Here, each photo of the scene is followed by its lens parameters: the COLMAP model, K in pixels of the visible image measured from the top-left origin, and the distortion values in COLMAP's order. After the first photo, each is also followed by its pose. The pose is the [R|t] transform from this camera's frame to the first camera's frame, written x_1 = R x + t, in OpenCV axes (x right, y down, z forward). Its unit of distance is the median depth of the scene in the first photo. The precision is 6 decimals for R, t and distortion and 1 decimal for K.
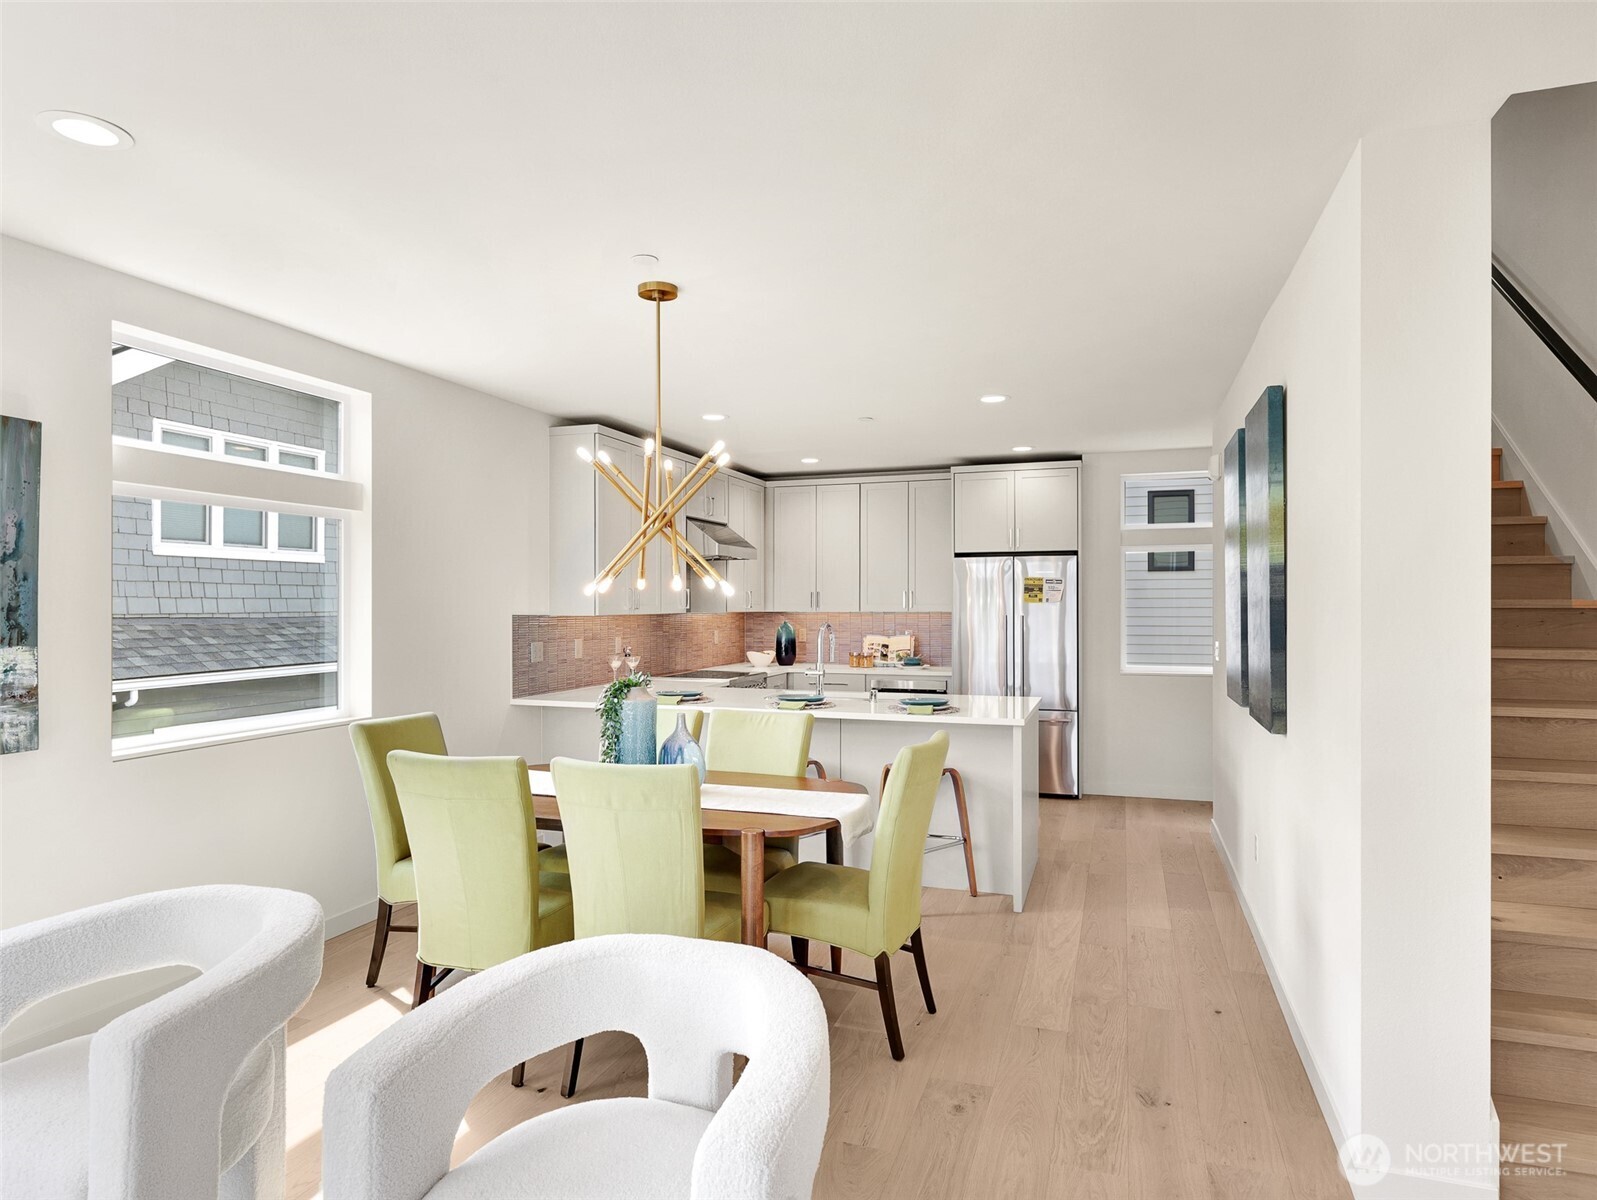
lens RADIAL K [[960.3, 0, 798.5], [0, 960.3, 600.0], [0, 0, 1]] dist [0.000247, -0.000170]
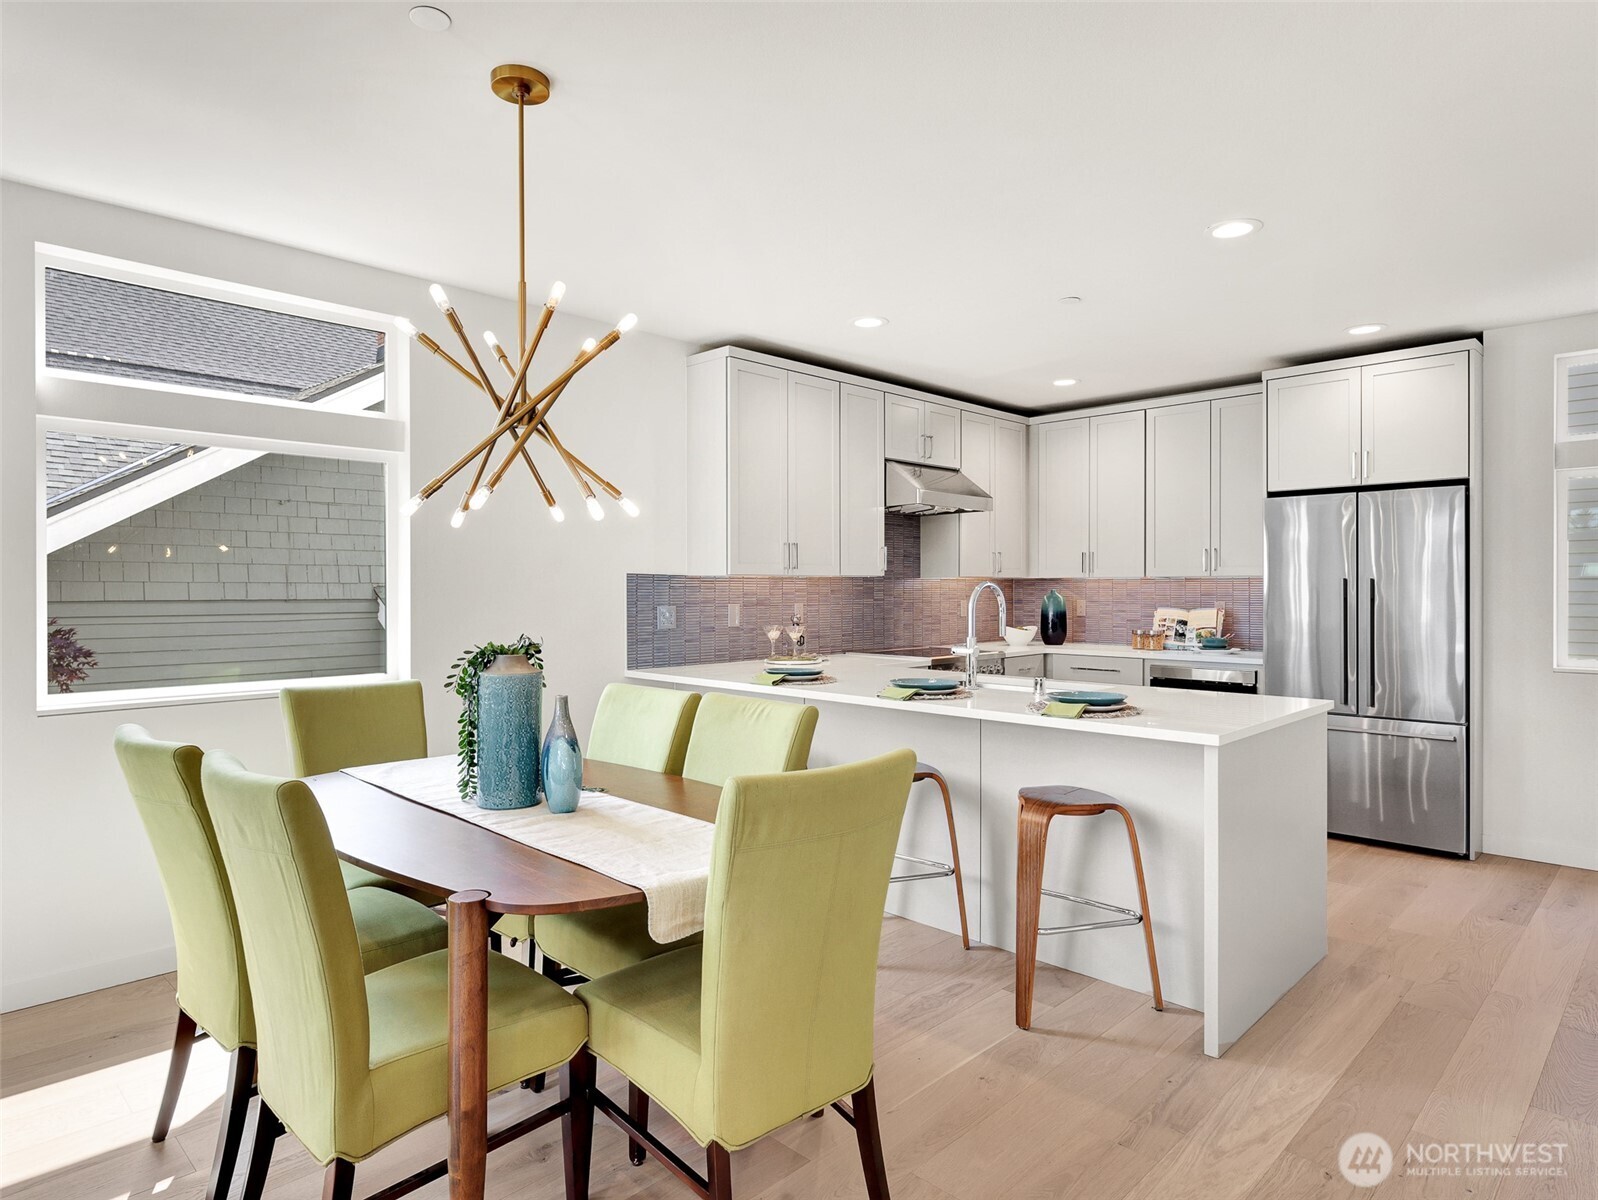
lens RADIAL K [[939.9, 0, 800.6], [0, 939.9, 588.8], [0, 0, 1]] dist [0.000304, 0.000847]
pose [[0.900937, 0.001092, -0.433949, 0.152611], [0.001952, 0.999977, 0.006568, 0.017407], [0.433946, -0.006765, 0.900913, 0.219403]]
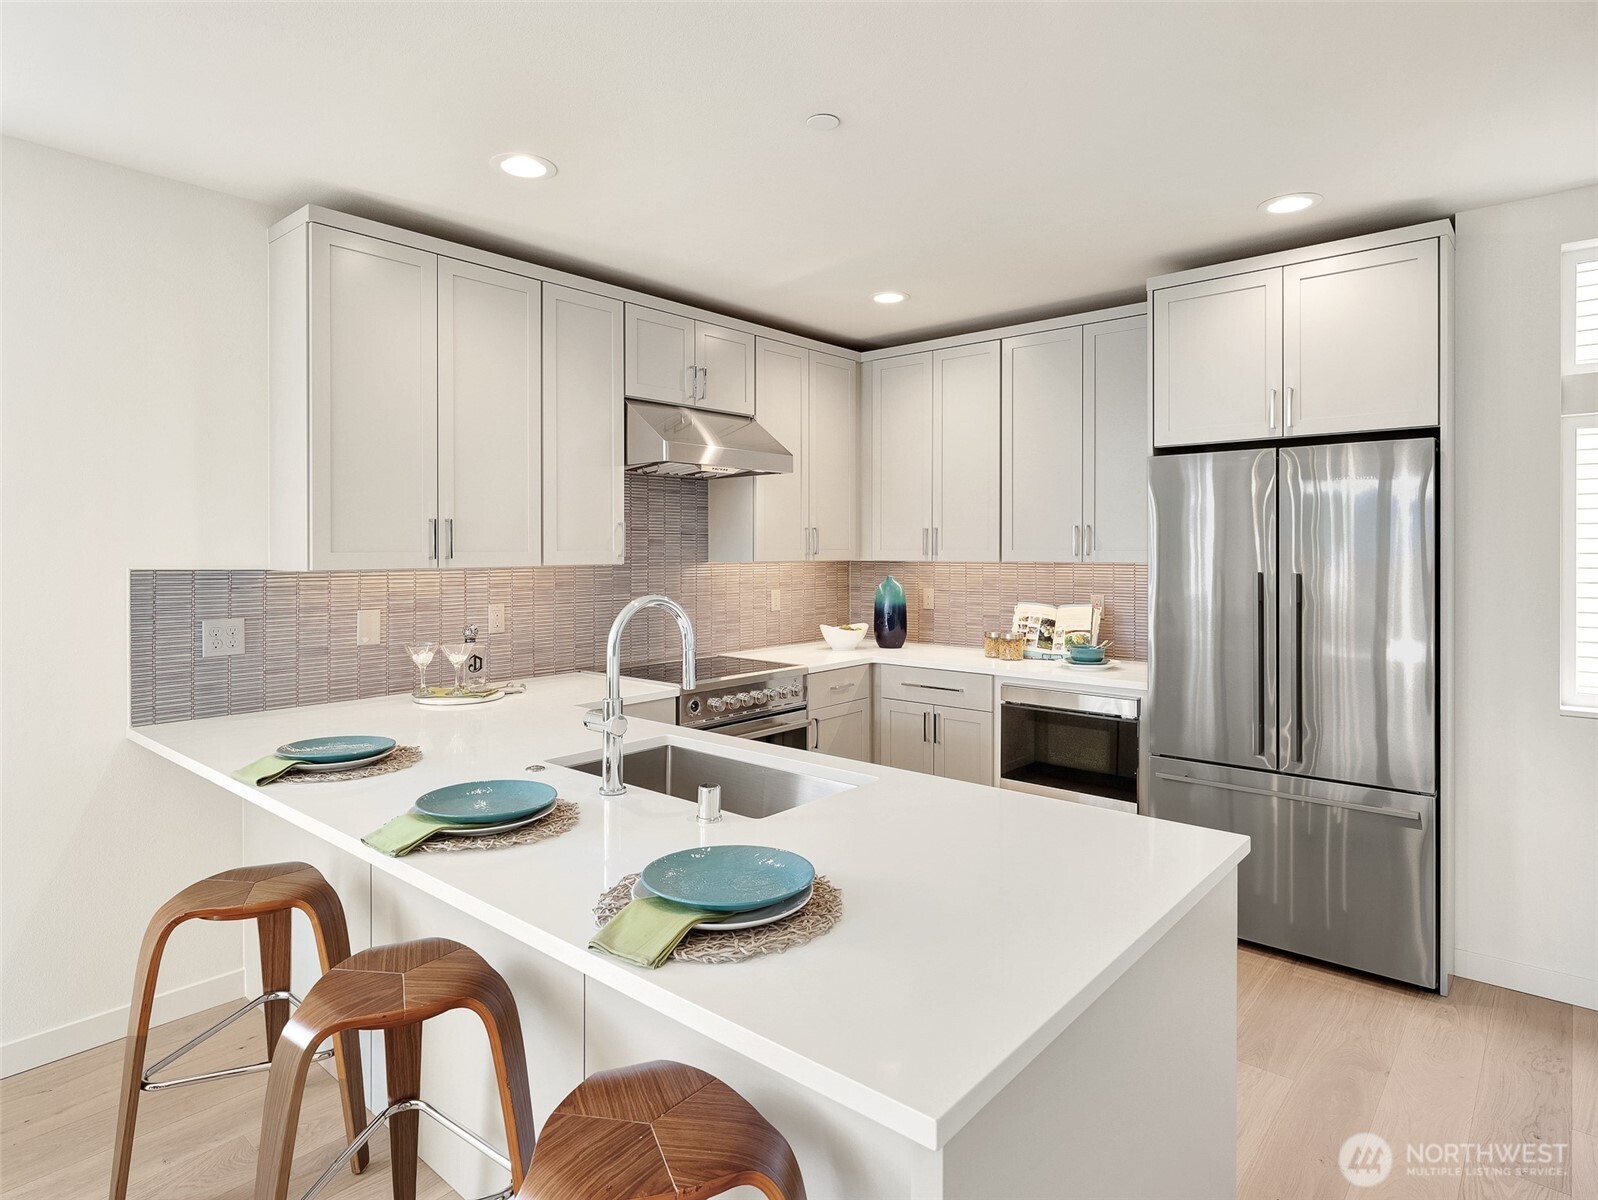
lens RADIAL K [[897.8, 0, 803.8], [0, 897.8, 549.9], [0, 0, 1]] dist [-0.000377, -0.000523]
pose [[0.926941, 0.001582, -0.375205, 0.168499], [0.001294, 0.999972, 0.007412, 0.000878], [0.375206, -0.007355, 0.926912, 0.490598]]
